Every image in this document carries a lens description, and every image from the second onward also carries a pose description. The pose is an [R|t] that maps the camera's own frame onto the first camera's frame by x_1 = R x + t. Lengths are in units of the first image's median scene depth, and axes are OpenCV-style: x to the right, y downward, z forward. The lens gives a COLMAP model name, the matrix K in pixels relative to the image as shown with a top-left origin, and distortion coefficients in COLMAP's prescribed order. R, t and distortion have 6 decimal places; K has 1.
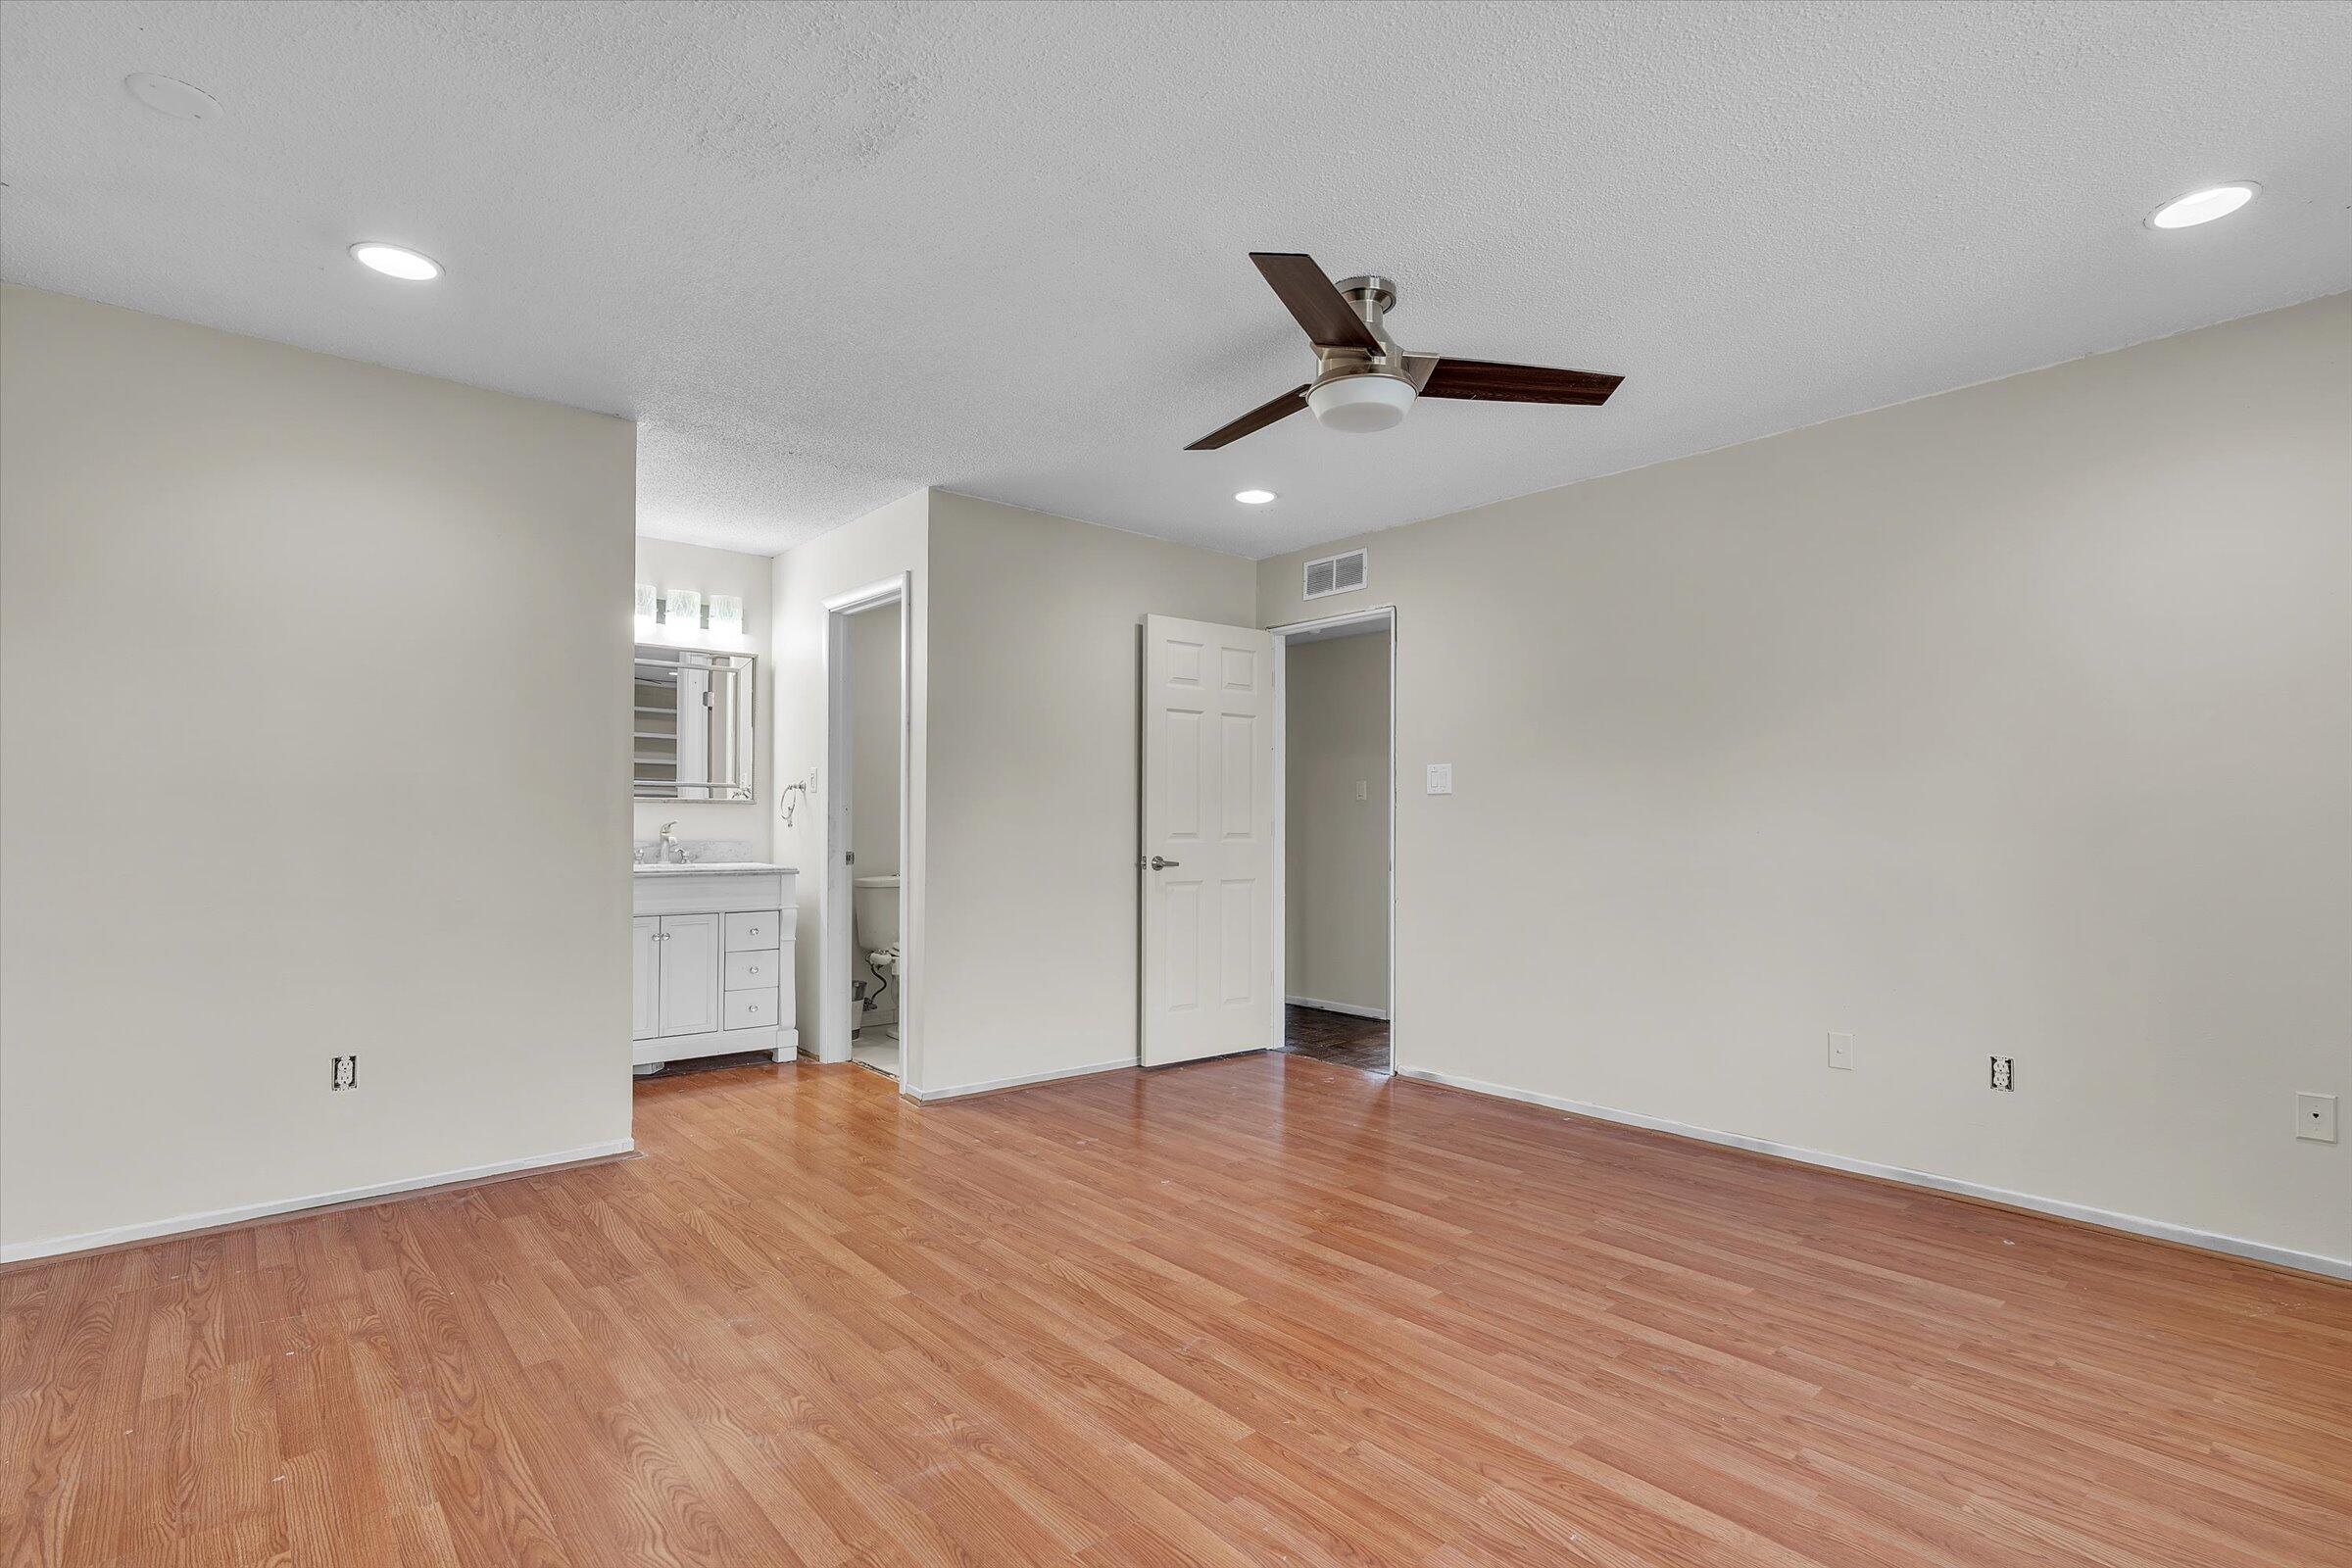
lens RADIAL K [[1071.3, 0, 1176.0], [0, 1071.3, 784.0], [0, 0, 1]] dist [-0.010082, 0.004662]
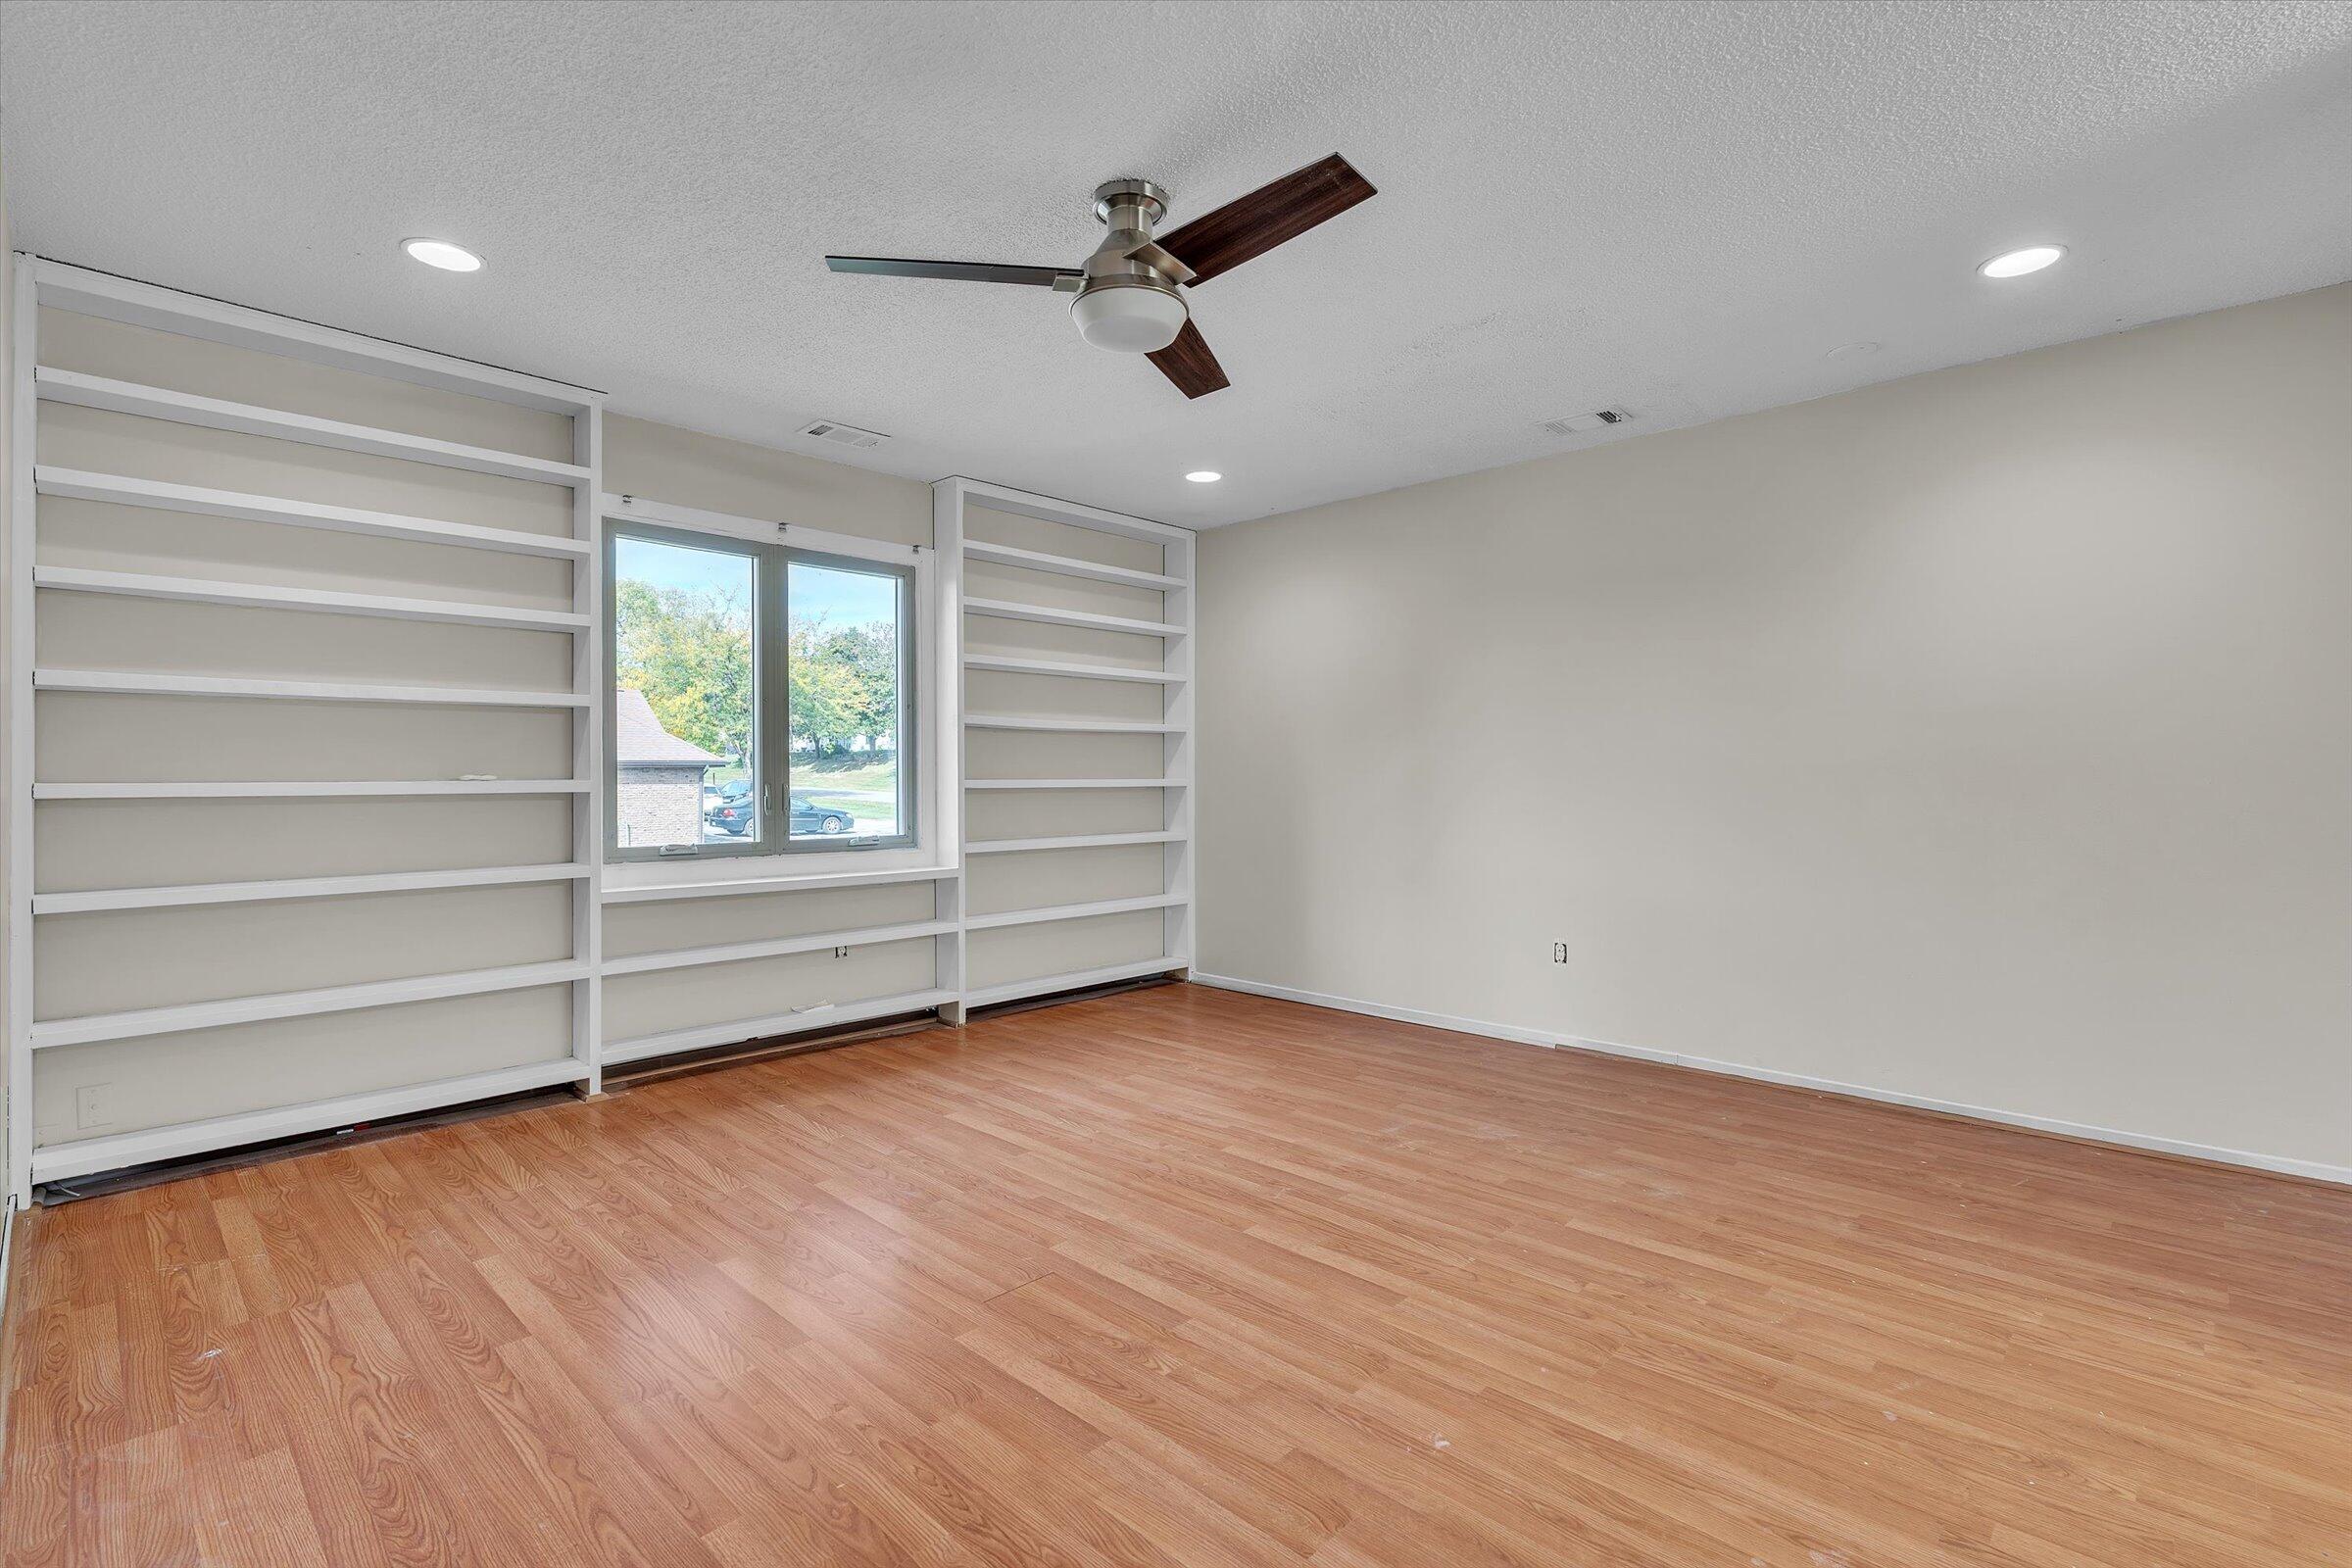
lens RADIAL K [[1071.3, 0, 1176.0], [0, 1071.3, 784.0], [0, 0, 1]] dist [-0.010082, 0.004662]
pose [[-0.995307, -0.001776, -0.096751, 0.240075], [0.001061, 0.999571, -0.029267, 0.079610], [0.096762, -0.029232, -0.994878, 2.100872]]
